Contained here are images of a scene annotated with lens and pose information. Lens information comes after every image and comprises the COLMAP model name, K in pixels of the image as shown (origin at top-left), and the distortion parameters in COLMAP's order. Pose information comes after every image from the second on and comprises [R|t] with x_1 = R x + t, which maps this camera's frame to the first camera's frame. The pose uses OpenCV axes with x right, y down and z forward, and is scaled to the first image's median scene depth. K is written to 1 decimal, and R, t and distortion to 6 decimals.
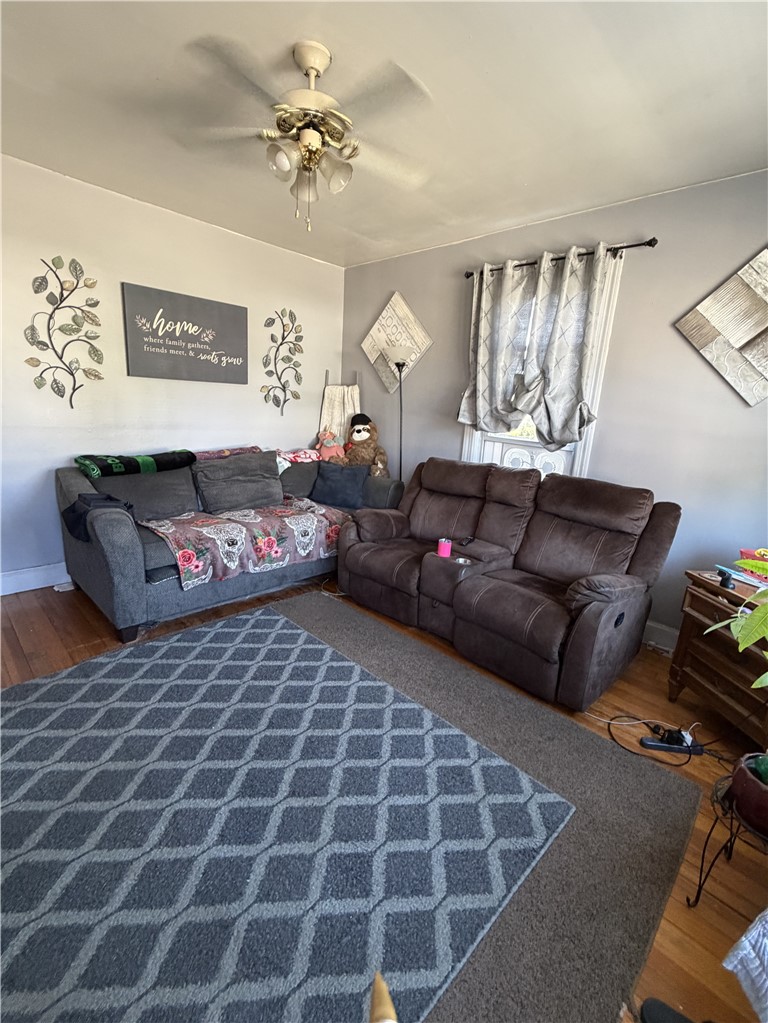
lens RADIAL K [[449.5, 0, 385.4], [0, 449.5, 511.6], [0, 0, 1]] dist [-0.001123, -0.000019]
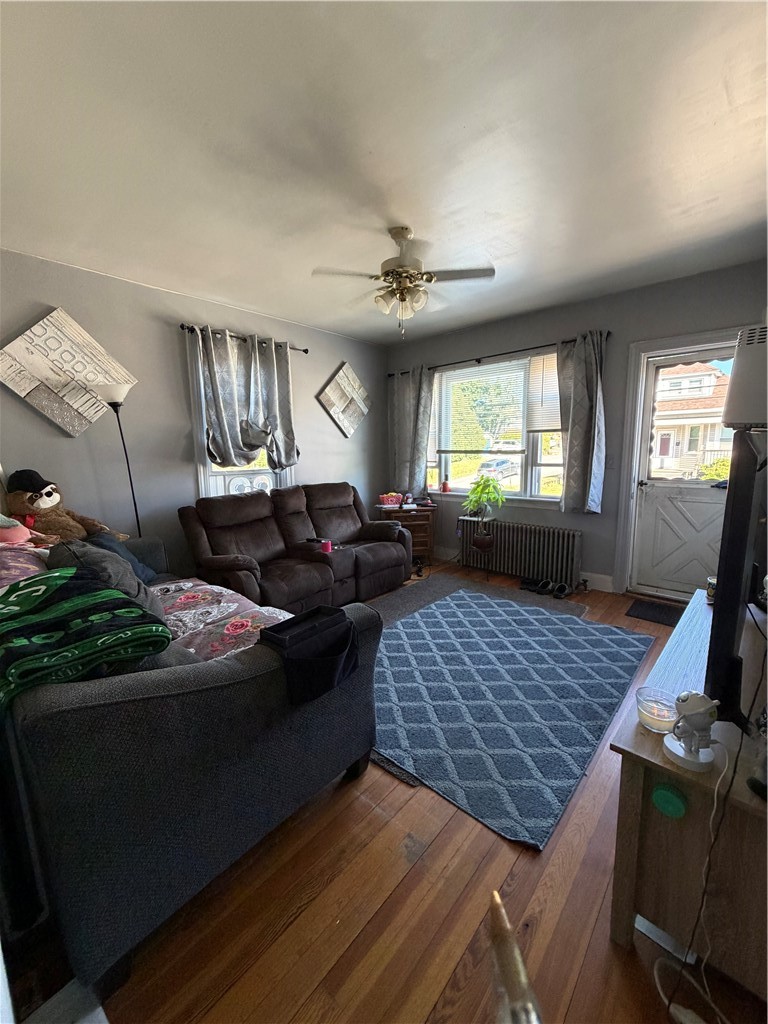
lens RADIAL K [[407.2, 0, 385.3], [0, 407.2, 512.2], [0, 0, 1]] dist [-0.000123, 0.000212]
pose [[-0.046652, -0.219097, 0.974587, -1.033551], [0.247891, 0.942591, 0.223770, -0.244107], [-0.967664, 0.252031, 0.010339, 0.741873]]
